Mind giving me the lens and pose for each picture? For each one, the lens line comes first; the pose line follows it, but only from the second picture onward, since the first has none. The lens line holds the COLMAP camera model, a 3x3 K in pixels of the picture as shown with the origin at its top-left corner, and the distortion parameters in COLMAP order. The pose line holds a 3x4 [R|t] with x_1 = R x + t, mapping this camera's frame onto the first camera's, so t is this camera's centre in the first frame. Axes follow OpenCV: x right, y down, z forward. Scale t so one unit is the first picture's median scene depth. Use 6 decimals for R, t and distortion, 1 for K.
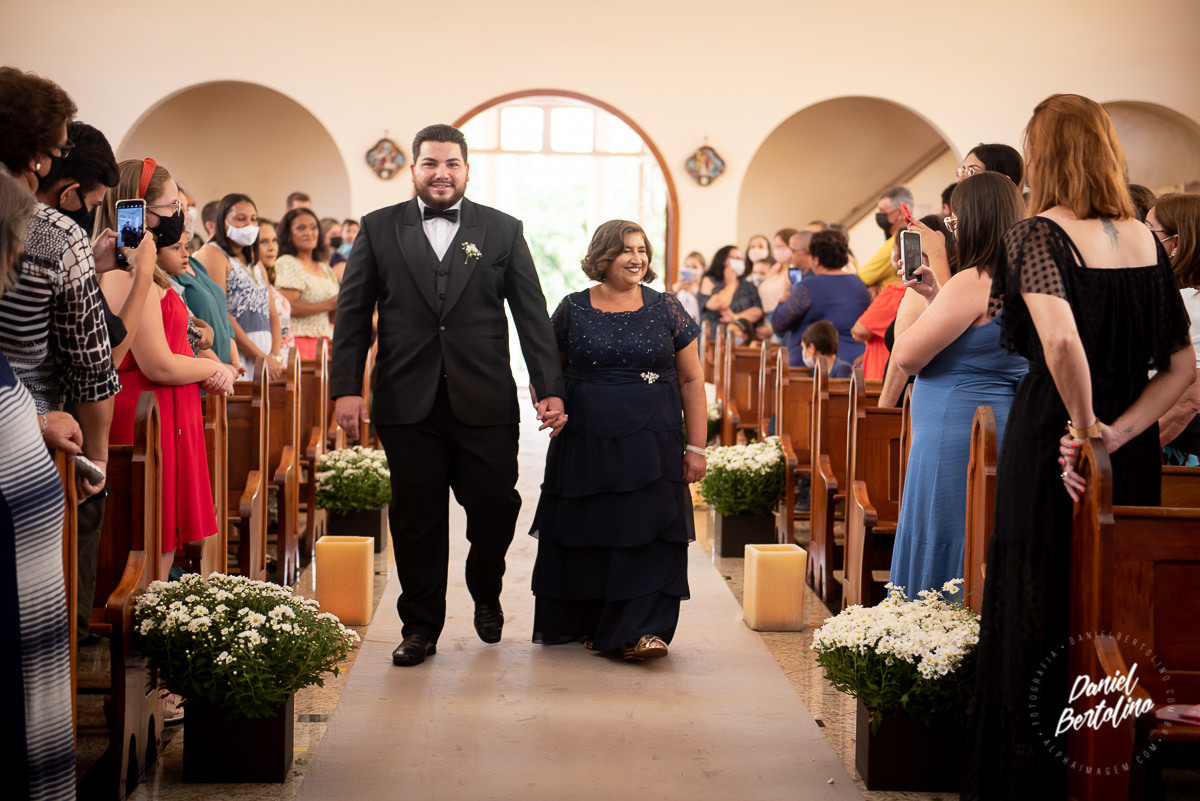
lens RADIAL K [[2136.7, 0, 608.1], [0, 2136.7, 396.0], [0, 0, 1]] dist [0.153651, 0.000000]
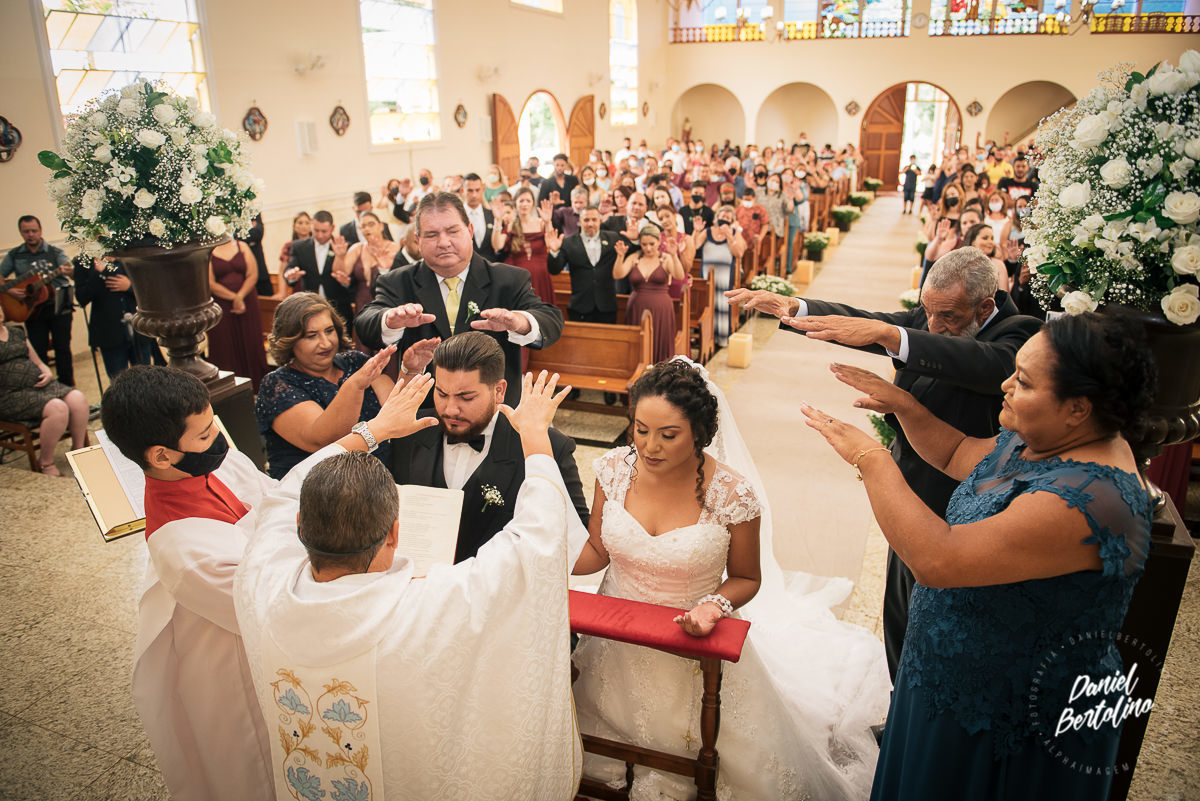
lens RADIAL K [[859.6, 0, 602.8], [0, 859.6, 398.9], [0, 0, 1]] dist [-0.013082, -0.002639]
pose [[0.921719, 0.098163, -0.375230, 0.204752], [0.002997, 0.965611, 0.259973, -0.139255], [0.387846, -0.240746, 0.889728, -0.831404]]
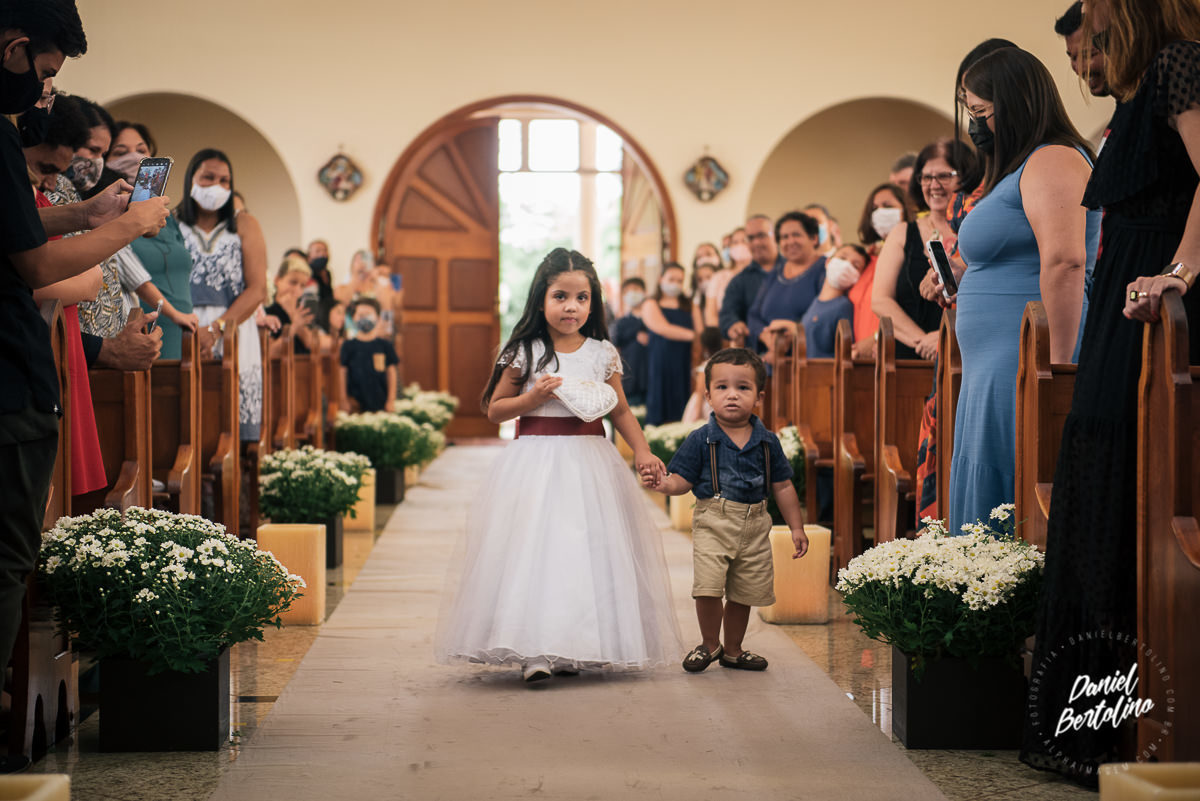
lens RADIAL K [[2438.6, 0, 590.5], [0, 2438.6, 404.7], [0, 0, 1]] dist [0.138391, 0.000000]
pose [[0.999813, -0.018833, -0.004383, 0.002780], [0.018655, 0.999115, -0.037707, 0.079937], [0.005089, 0.037618, 0.999279, 0.029824]]
